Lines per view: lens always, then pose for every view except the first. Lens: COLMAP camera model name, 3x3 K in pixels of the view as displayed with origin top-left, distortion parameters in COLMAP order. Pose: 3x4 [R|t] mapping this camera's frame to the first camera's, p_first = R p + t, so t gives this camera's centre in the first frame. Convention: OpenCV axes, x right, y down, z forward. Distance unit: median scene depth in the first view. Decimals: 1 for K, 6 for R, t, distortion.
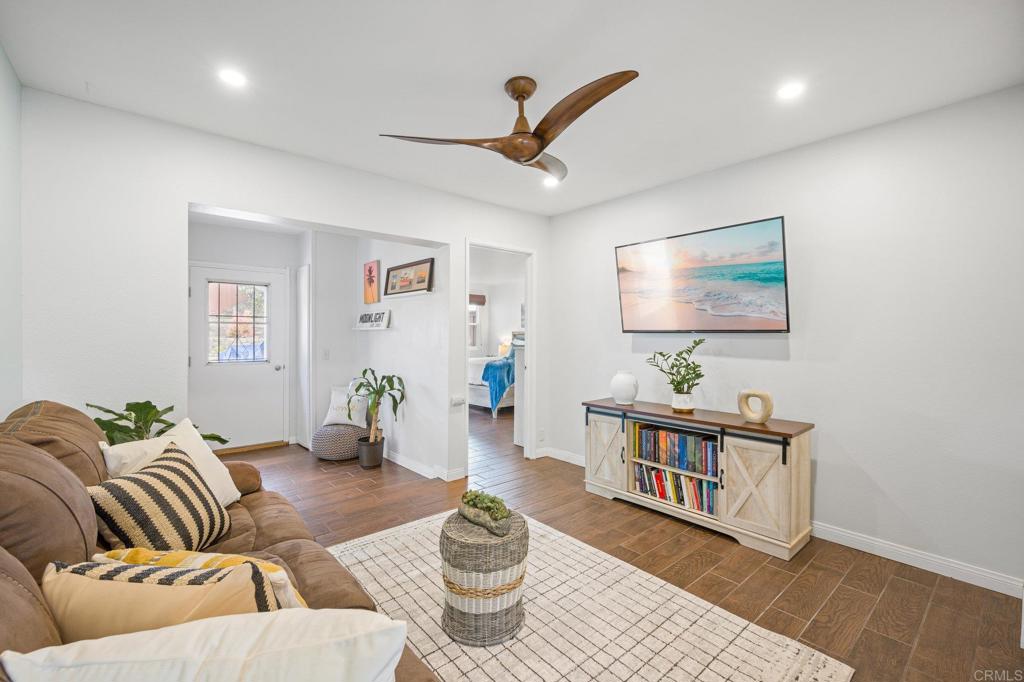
lens RADIAL K [[445.0, 0, 506.2], [0, 445.0, 335.8], [0, 0, 1]] dist [0.003135, -0.000346]
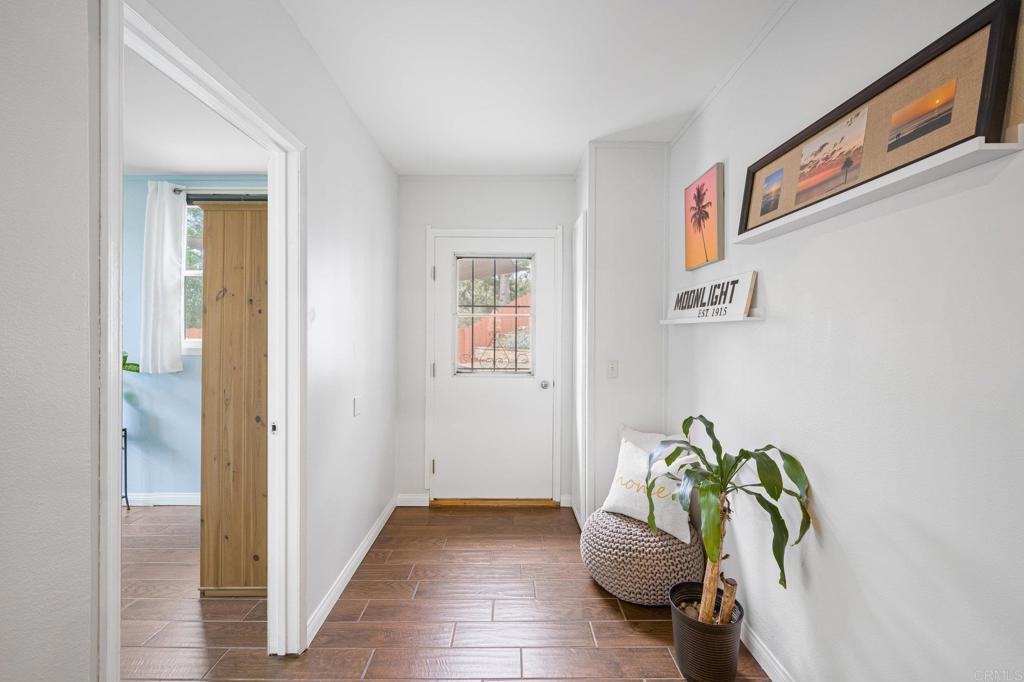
lens RADIAL K [[409.8, 0, 506.7], [0, 409.8, 333.3], [0, 0, 1]] dist [-0.004742, 0.001255]
pose [[0.760241, 0.002787, -0.649635, -0.198216], [-0.004167, 0.999991, -0.000586, -0.001918], [0.649627, 0.003152, 0.760246, 0.599207]]
